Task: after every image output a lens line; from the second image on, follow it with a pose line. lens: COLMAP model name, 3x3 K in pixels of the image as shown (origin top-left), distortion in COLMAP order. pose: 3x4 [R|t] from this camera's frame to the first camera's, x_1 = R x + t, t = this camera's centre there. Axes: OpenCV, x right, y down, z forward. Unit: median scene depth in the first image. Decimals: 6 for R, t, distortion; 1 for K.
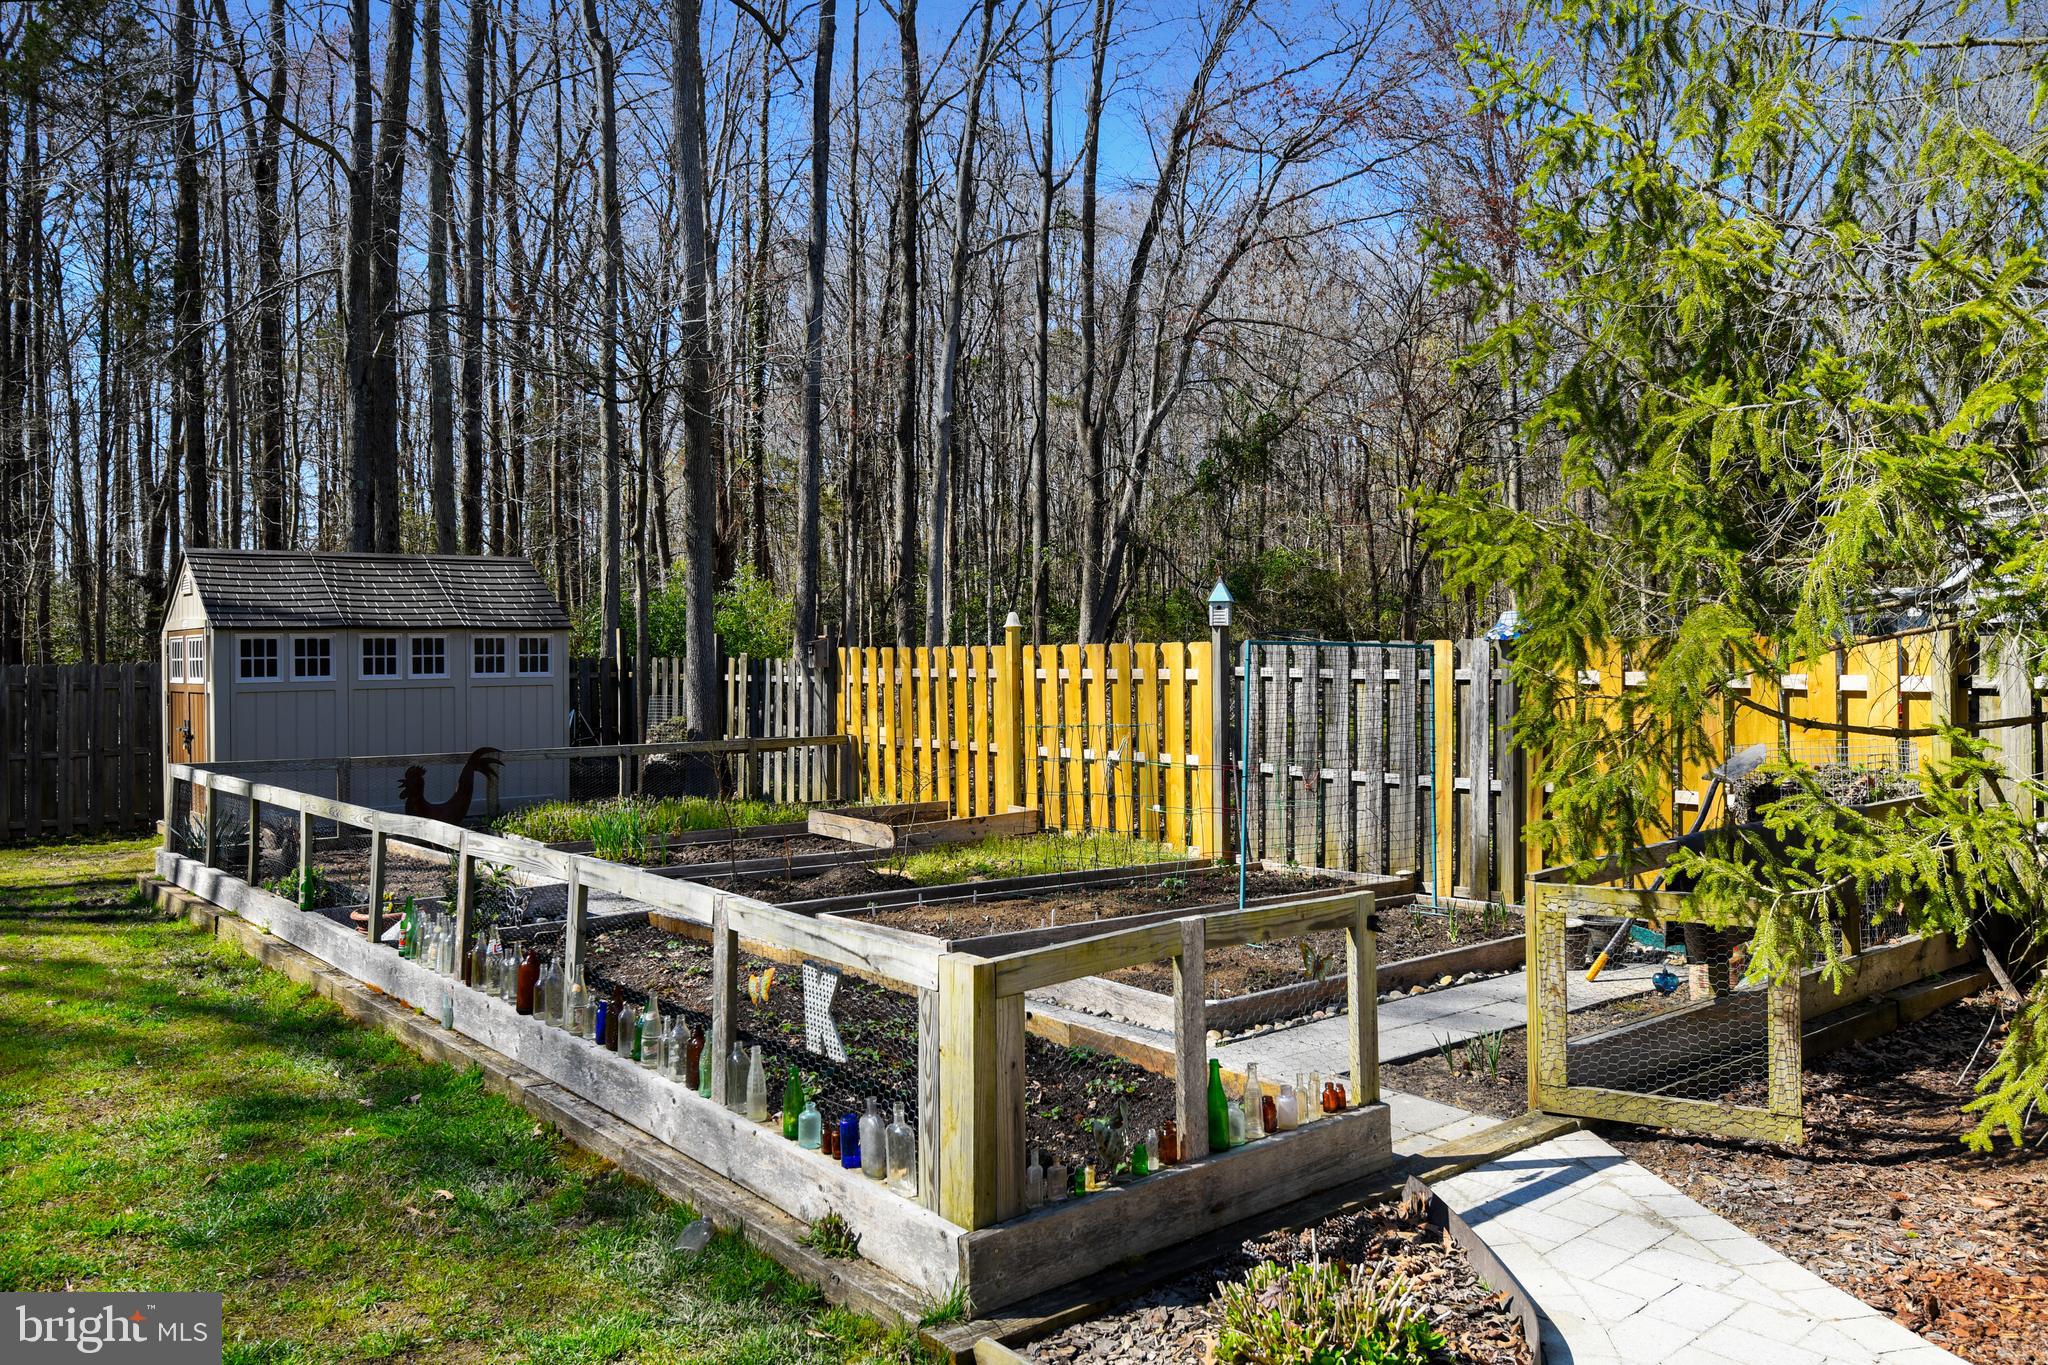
lens RADIAL K [[1510.5, 0, 1042.6], [0, 1510.5, 644.1], [0, 0, 1]] dist [0.006883, -0.003087]
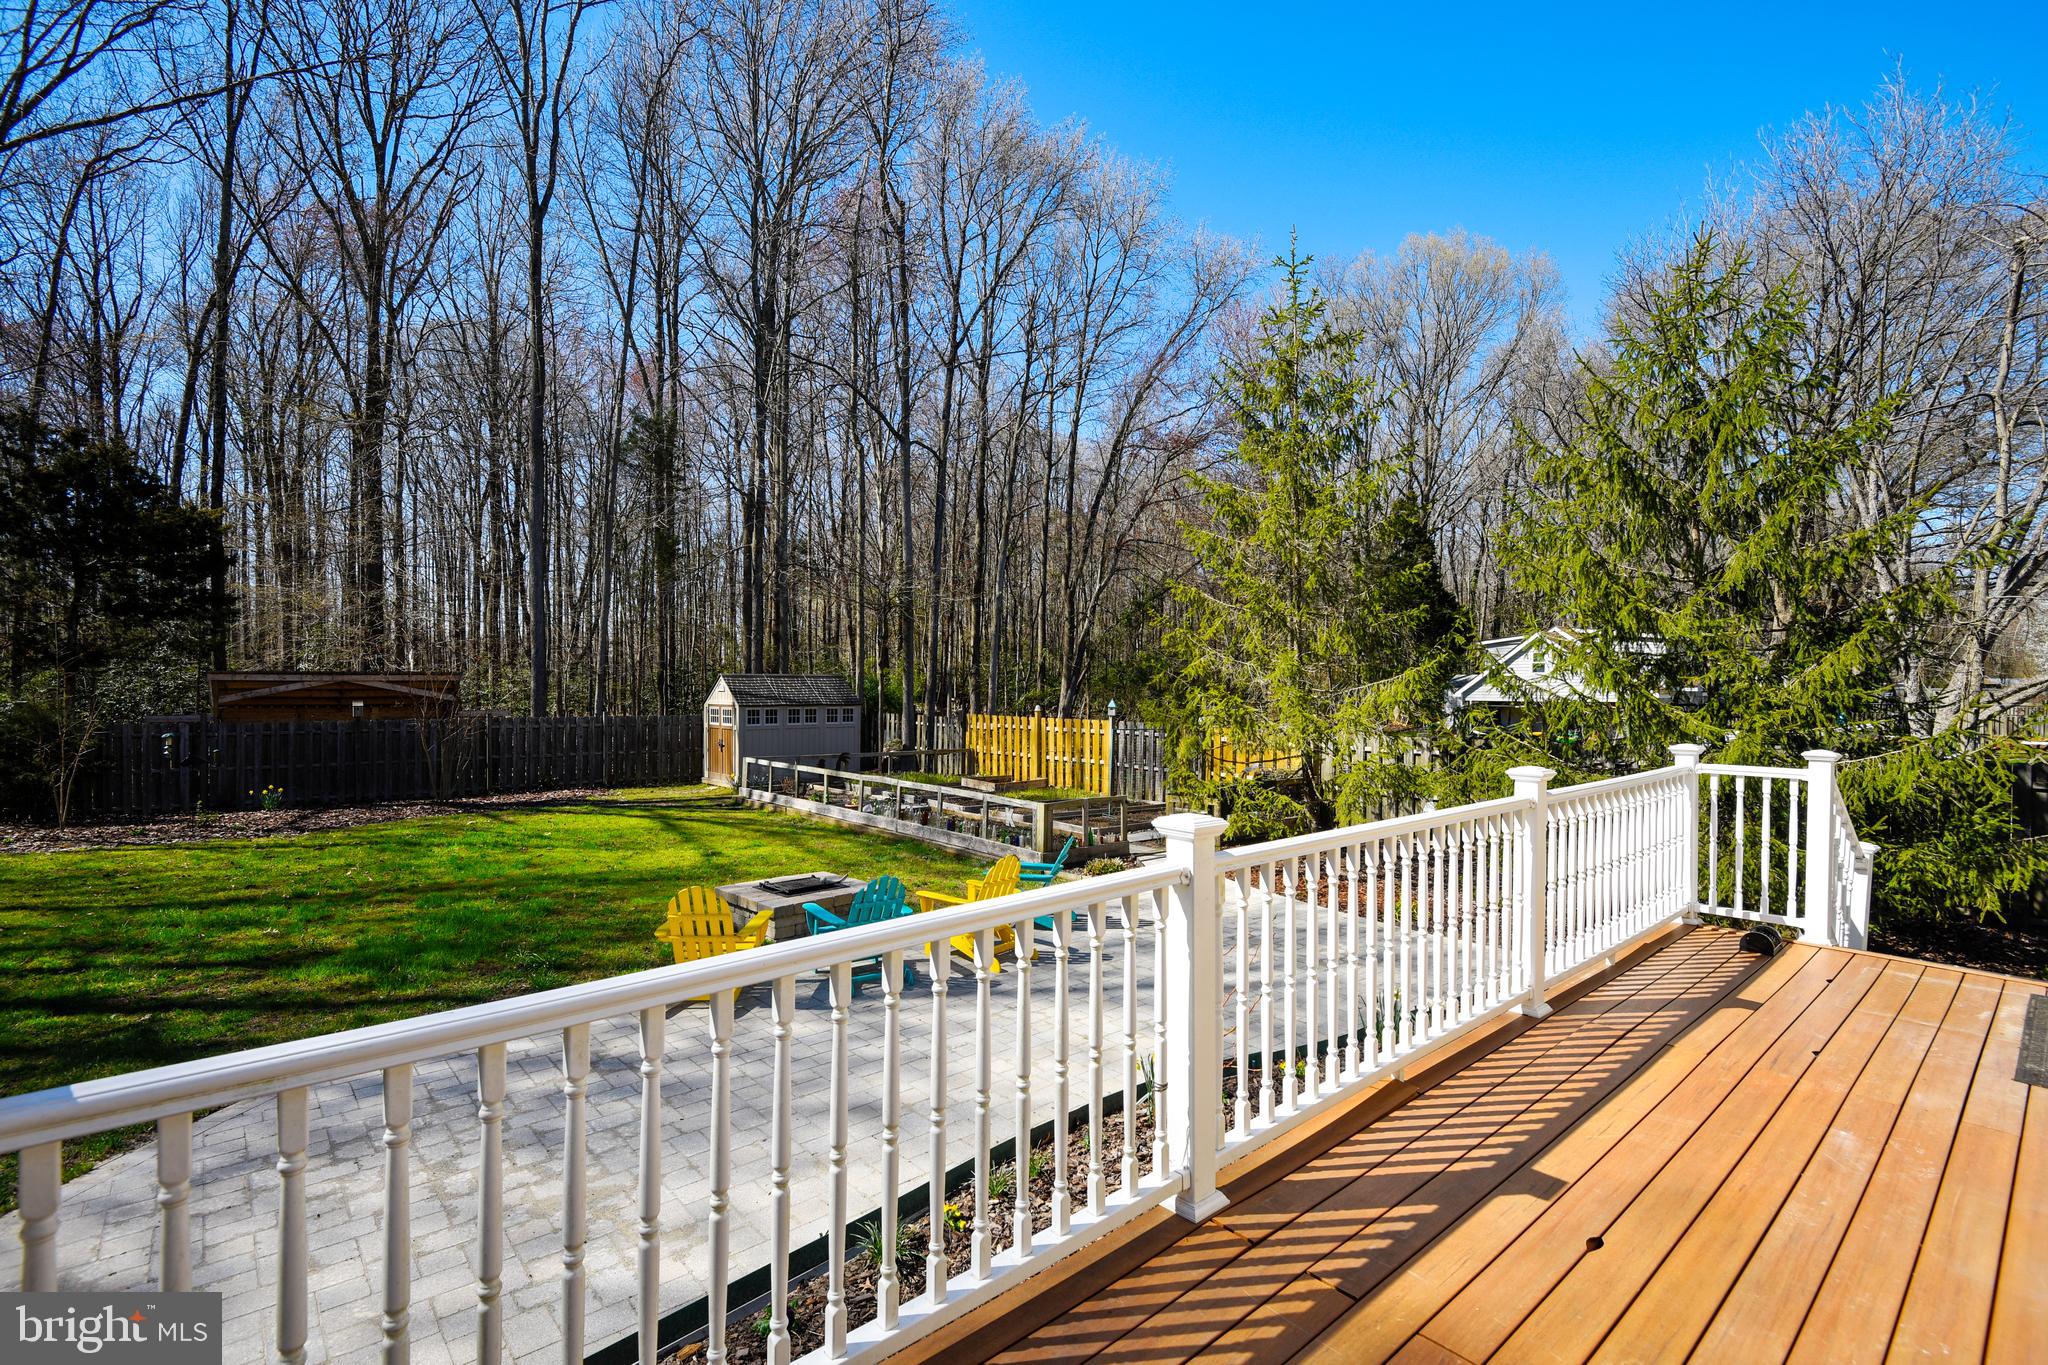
lens RADIAL K [[944.0, 0, 1041.4], [0, 944.0, 688.6], [0, 0, 1]] dist [-0.001235, 0.000070]
pose [[0.999855, 0.016649, 0.003476, -0.022228], [-0.016681, 0.999817, 0.009382, -0.074758], [-0.003319, -0.009439, 0.999950, -0.764666]]
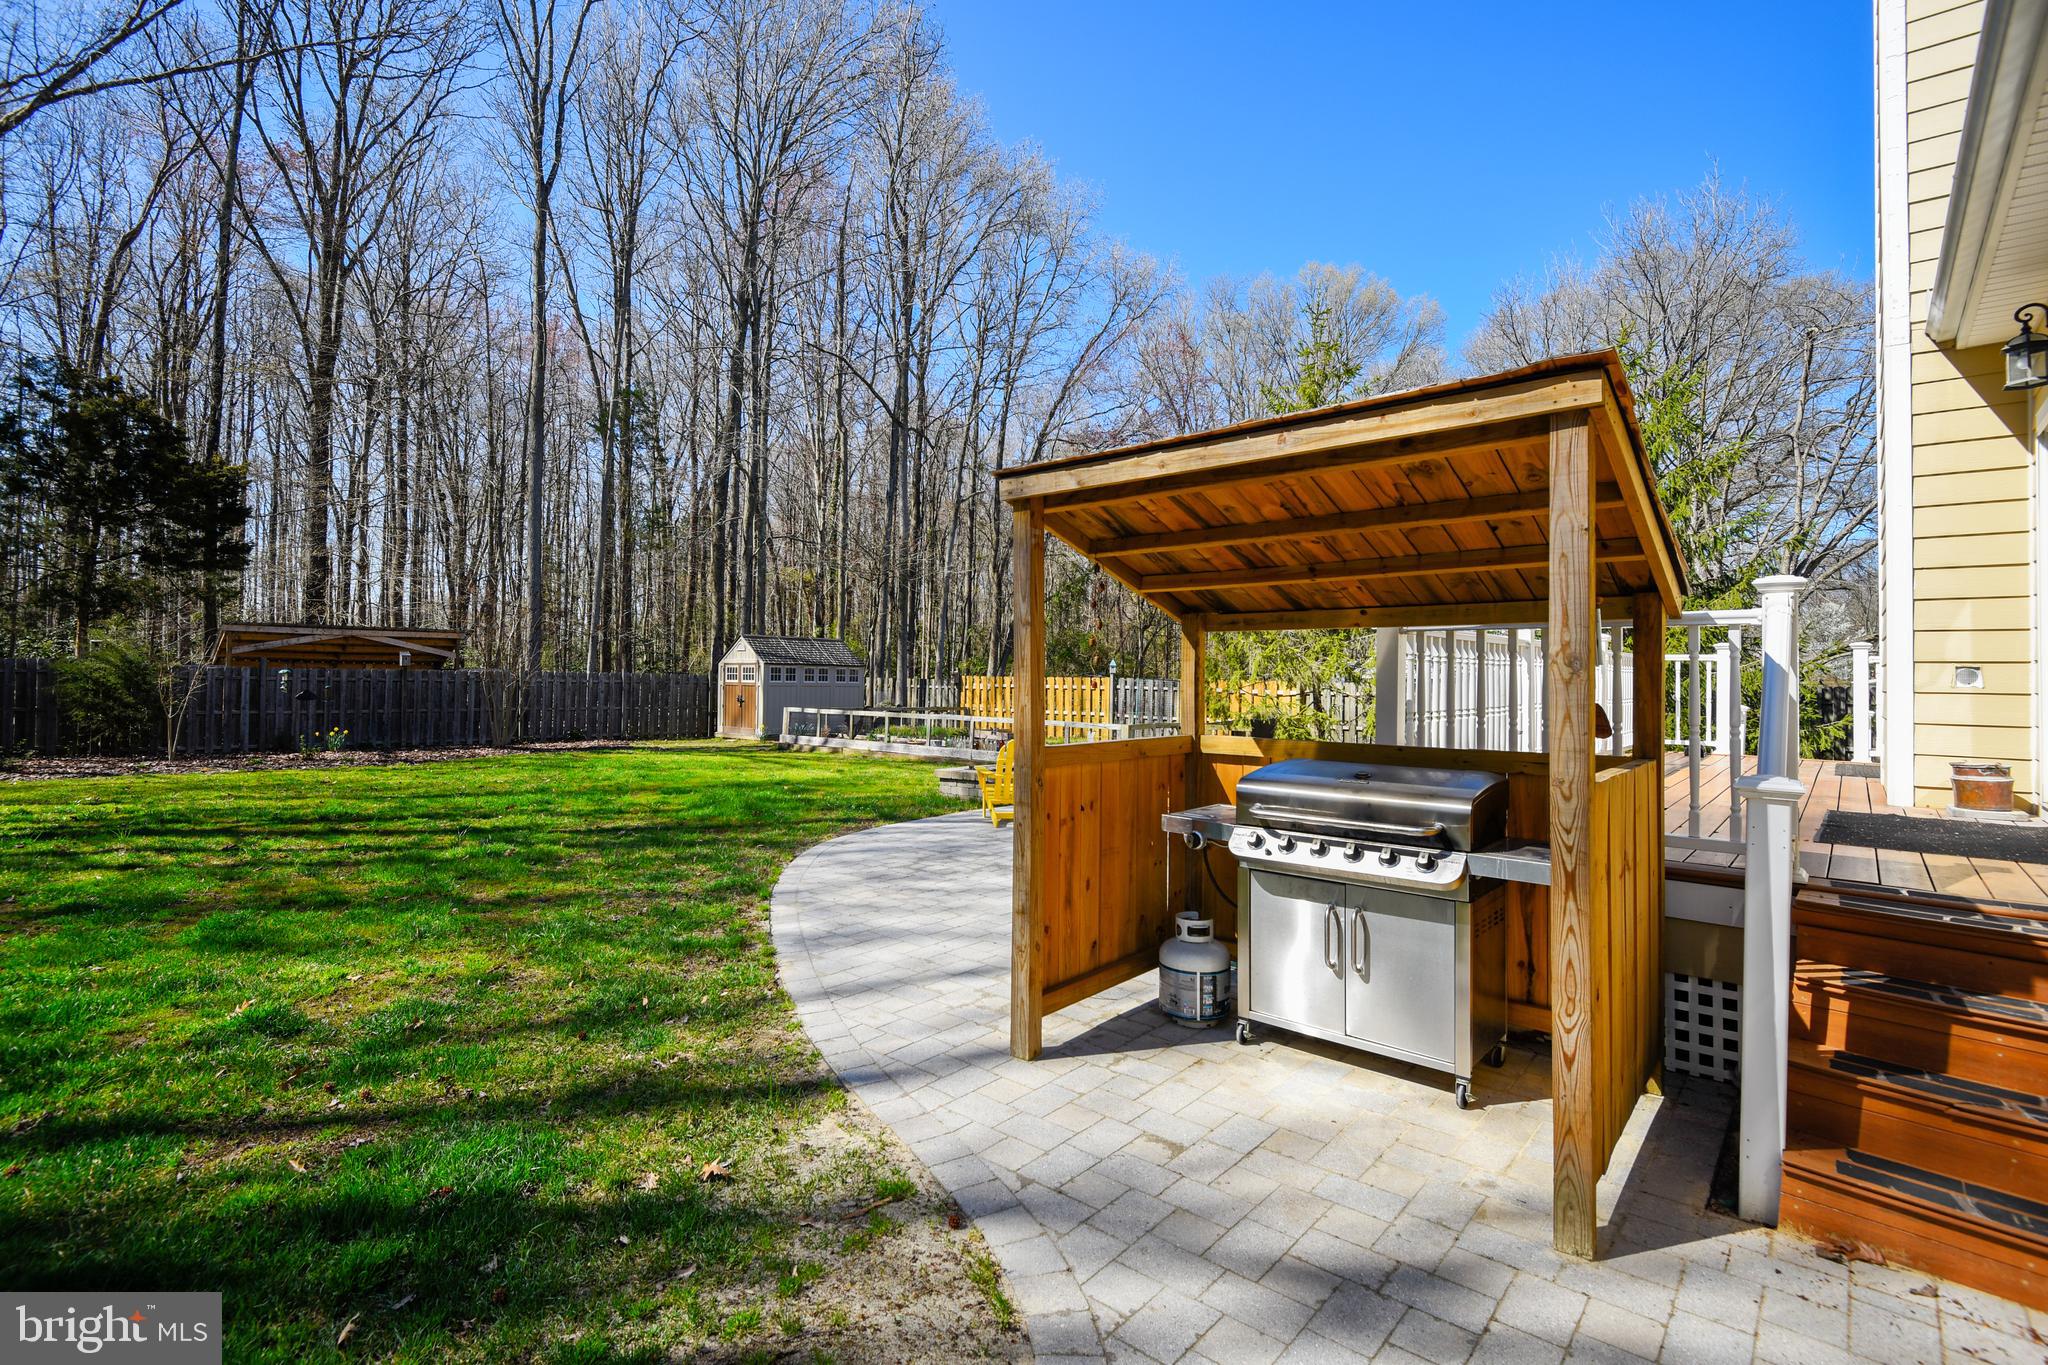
lens RADIAL K [[977.8, 0, 1030.7], [0, 977.8, 651.4], [0, 0, 1]] dist [0.001386, 0.000042]
pose [[0.988884, 0.031469, 0.145319, -0.360614], [-0.027825, 0.999247, -0.027041, 0.003625], [-0.146061, 0.022697, 0.989015, -1.058540]]
